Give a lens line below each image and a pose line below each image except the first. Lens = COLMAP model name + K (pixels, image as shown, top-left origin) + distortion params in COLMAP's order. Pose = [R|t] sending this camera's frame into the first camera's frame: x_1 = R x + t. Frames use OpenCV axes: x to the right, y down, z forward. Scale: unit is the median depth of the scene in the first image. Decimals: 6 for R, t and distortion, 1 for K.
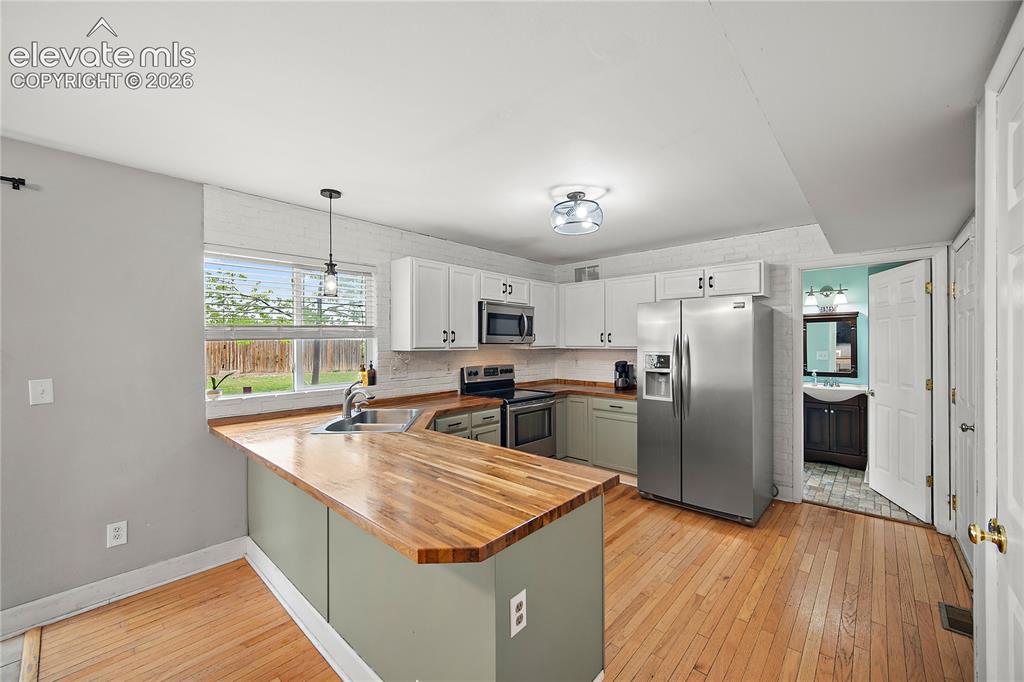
lens RADIAL K [[397.8, 0, 511.5], [0, 397.8, 346.5], [0, 0, 1]] dist [0.000429, 0.000286]
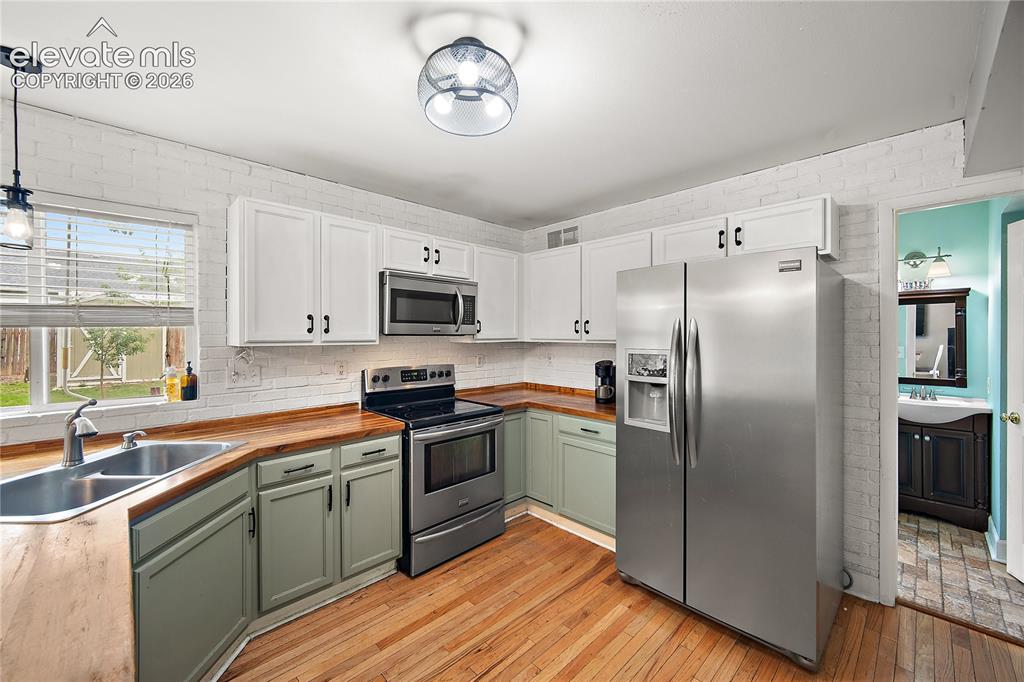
lens RADIAL K [[403.3, 0, 507.2], [0, 403.3, 338.8], [0, 0, 1]] dist [0.000310, 0.000072]
pose [[0.998009, 0.002415, -0.063027, 0.171341], [-0.002319, 0.999996, 0.001596, -0.002526], [0.063031, -0.001446, 0.998011, 0.329922]]
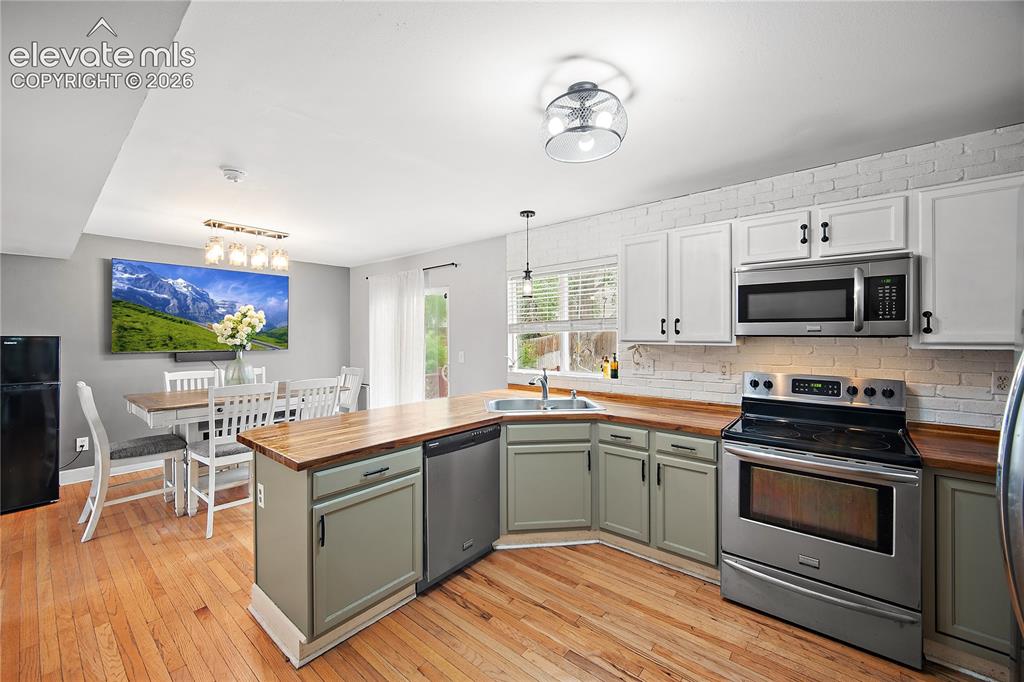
lens RADIAL K [[403.3, 0, 507.2], [0, 403.3, 338.8], [0, 0, 1]] dist [0.000310, 0.000072]
pose [[0.041944, 0.011912, -0.999049, 0.534265], [-0.006586, 0.999910, 0.011646, -0.007848], [0.999098, 0.006091, 0.042019, 0.597739]]
